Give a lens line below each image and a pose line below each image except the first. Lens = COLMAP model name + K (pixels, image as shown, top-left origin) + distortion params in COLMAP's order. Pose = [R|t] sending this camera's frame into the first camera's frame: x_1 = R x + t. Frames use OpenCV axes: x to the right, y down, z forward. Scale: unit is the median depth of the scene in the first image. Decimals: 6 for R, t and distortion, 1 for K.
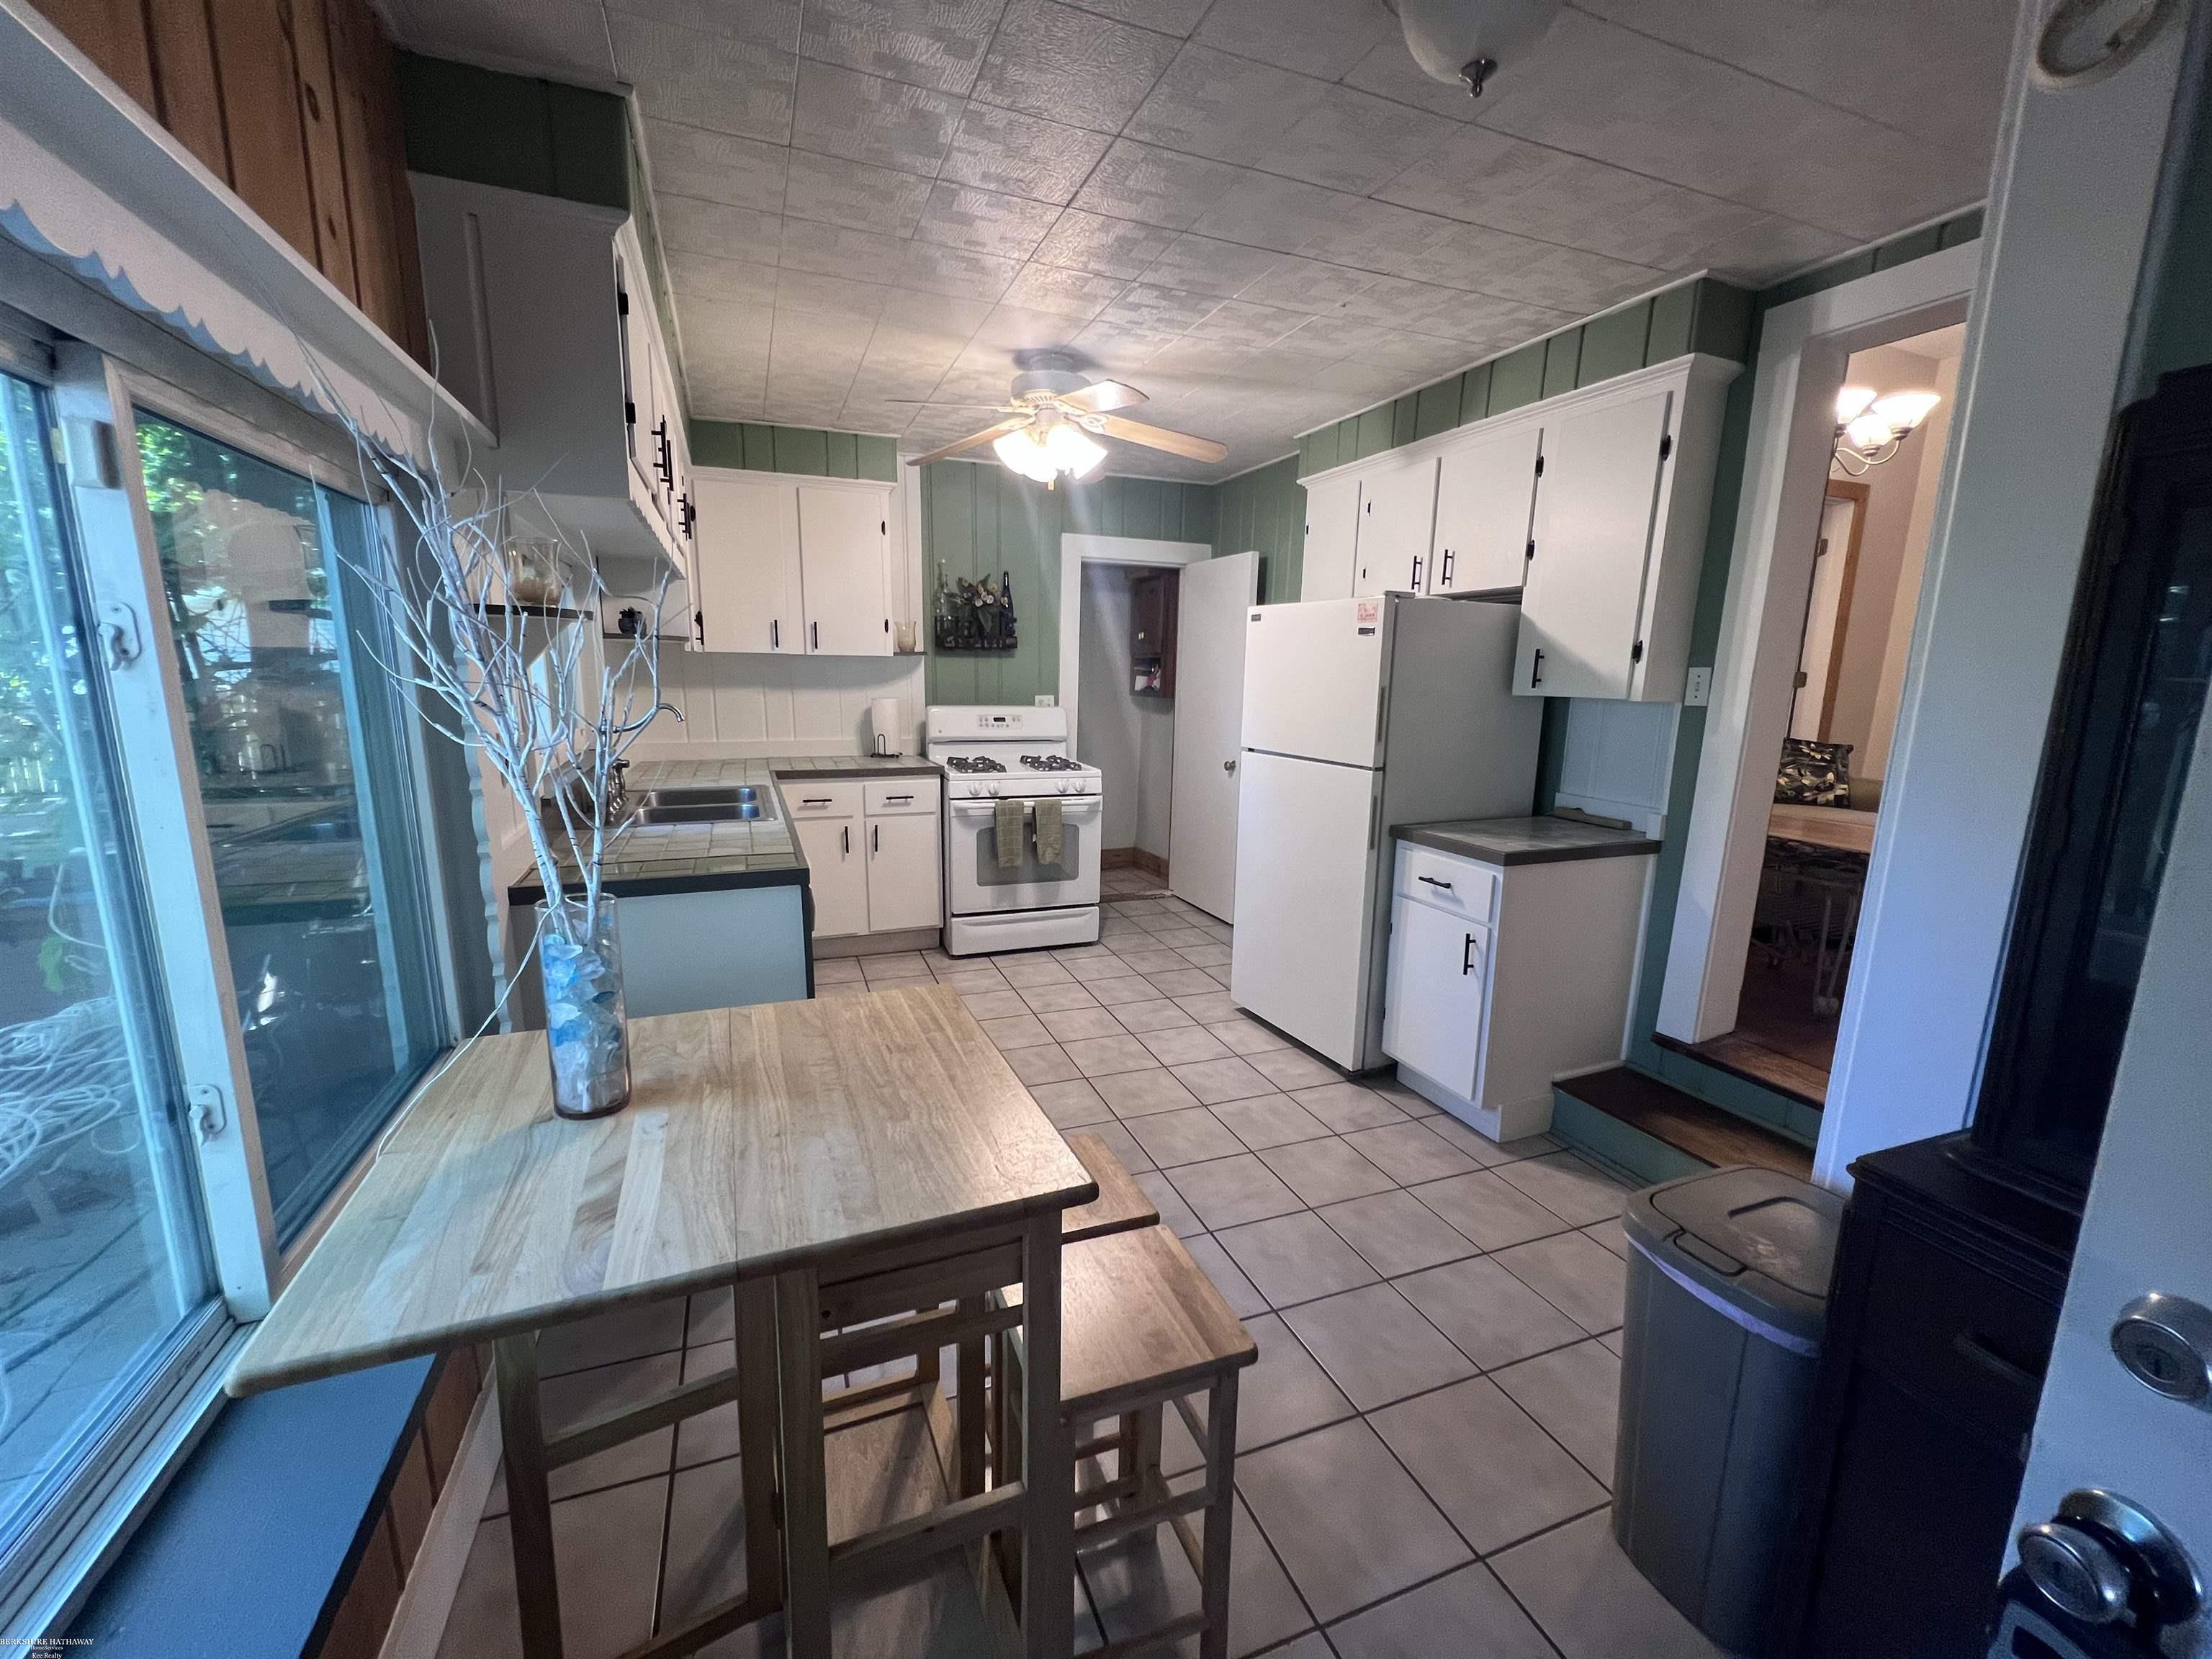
lens RADIAL K [[885.2, 0, 1106.0], [0, 885.2, 829.5], [0, 0, 1]] dist [-0.000712, 0.000222]
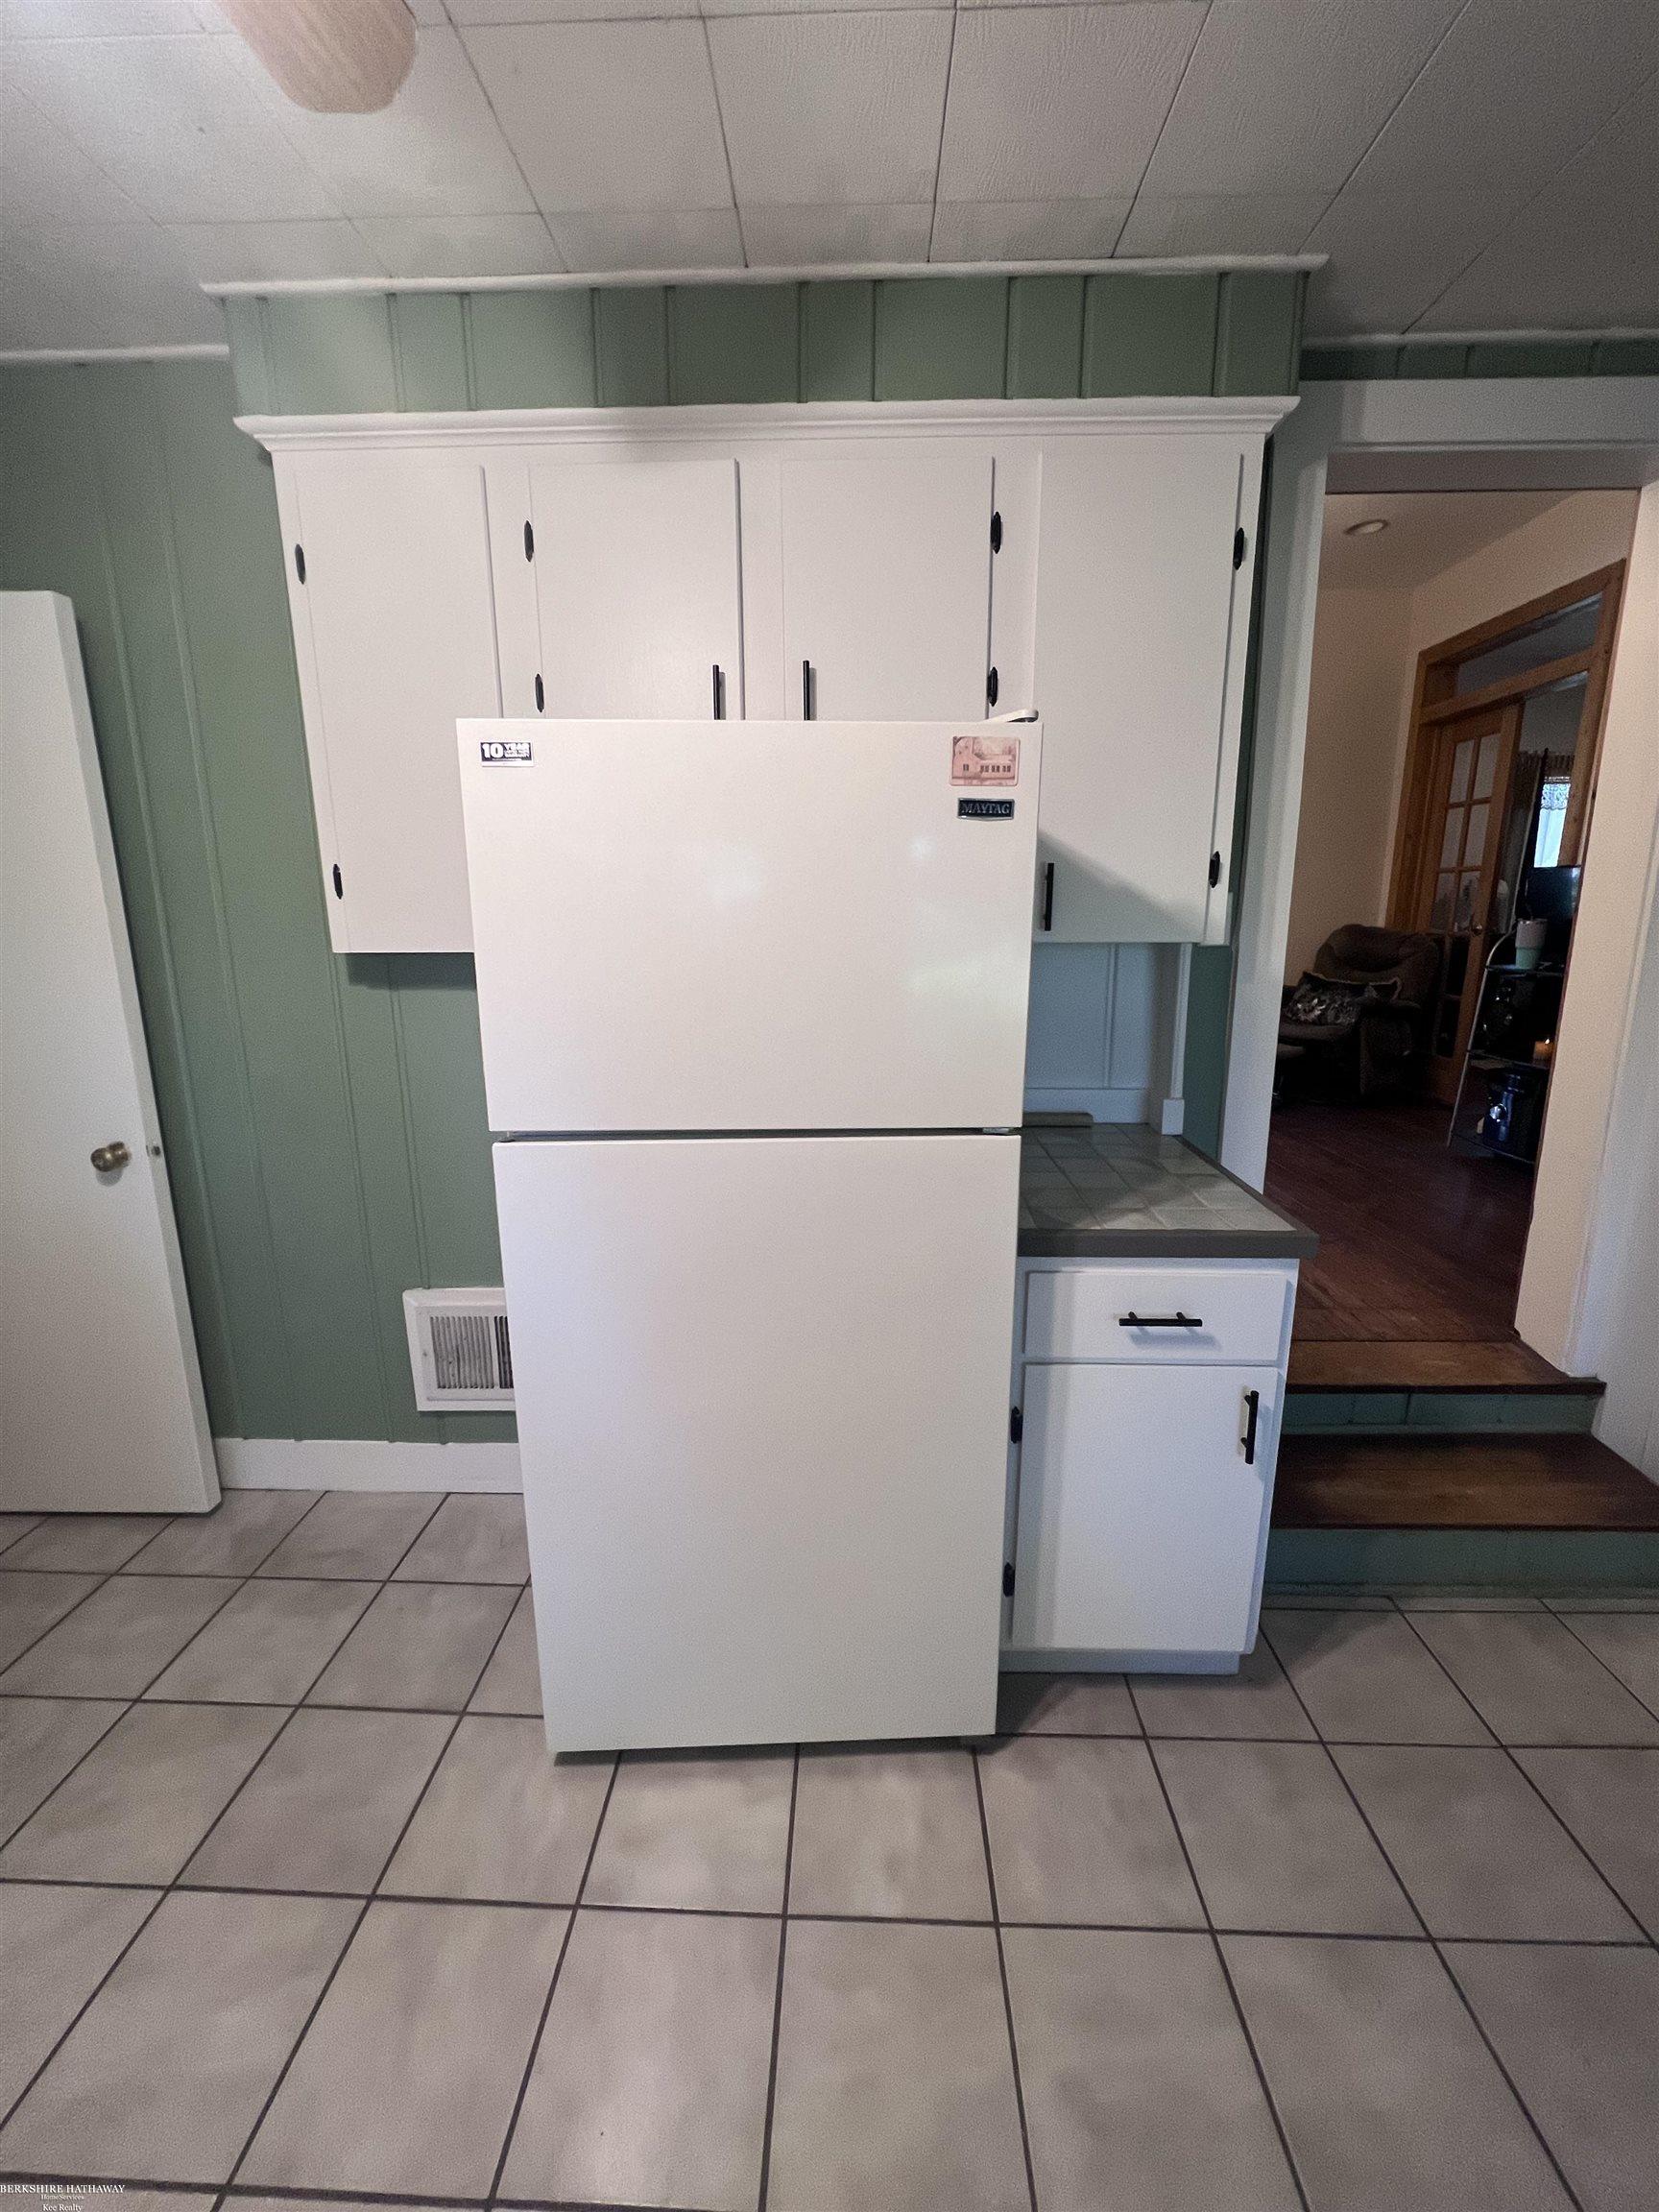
lens RADIAL K [[885.2, 0, 827.8], [0, 885.2, 1101.3], [0, 0, 1]] dist [-0.000712, 0.000222]
pose [[0.402042, -0.213747, 0.890322, -0.131409], [0.174087, 0.972478, 0.154859, -0.174512], [-0.898919, 0.092734, 0.428188, 0.933645]]
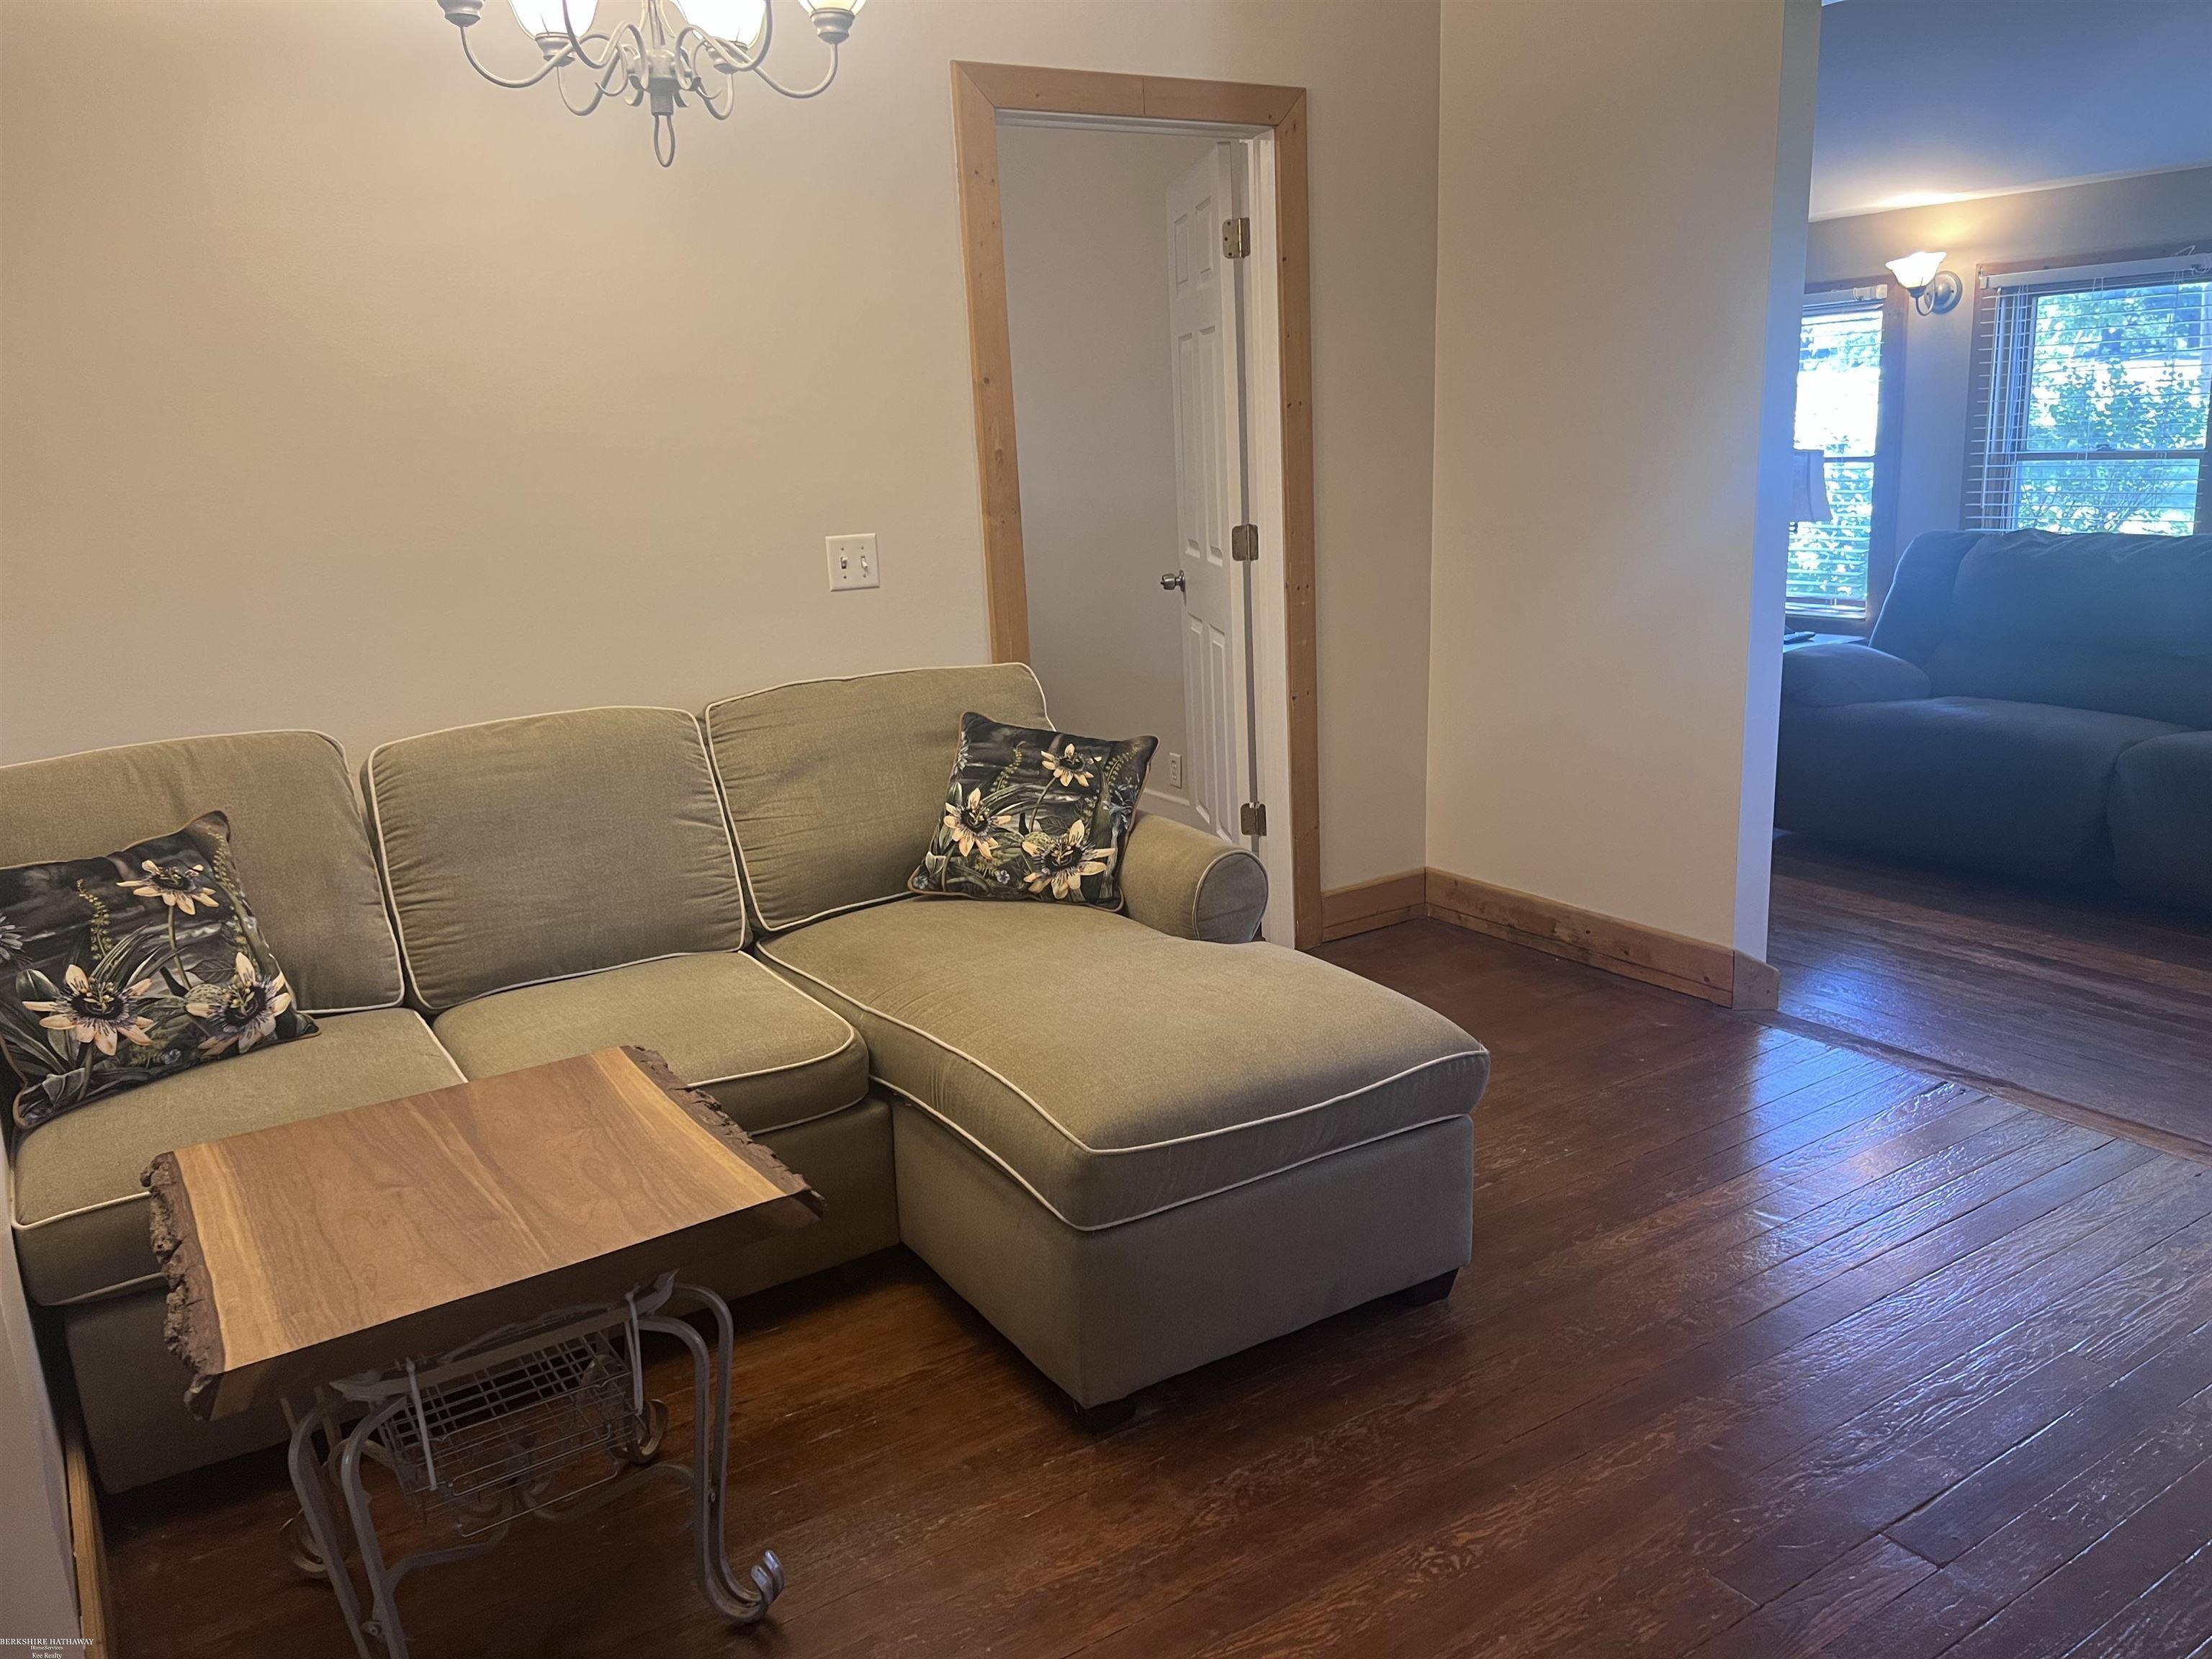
lens RADIAL K [[1621.2, 0, 1104.3], [0, 1621.2, 821.2], [0, 0, 1]] dist [0.050155, -0.054600]
pose [[0.975088, -0.116554, 0.188729, 0.999764], [0.103890, 0.991704, 0.075691, -0.177127], [-0.195985, -0.054198, 0.979108, 0.352414]]
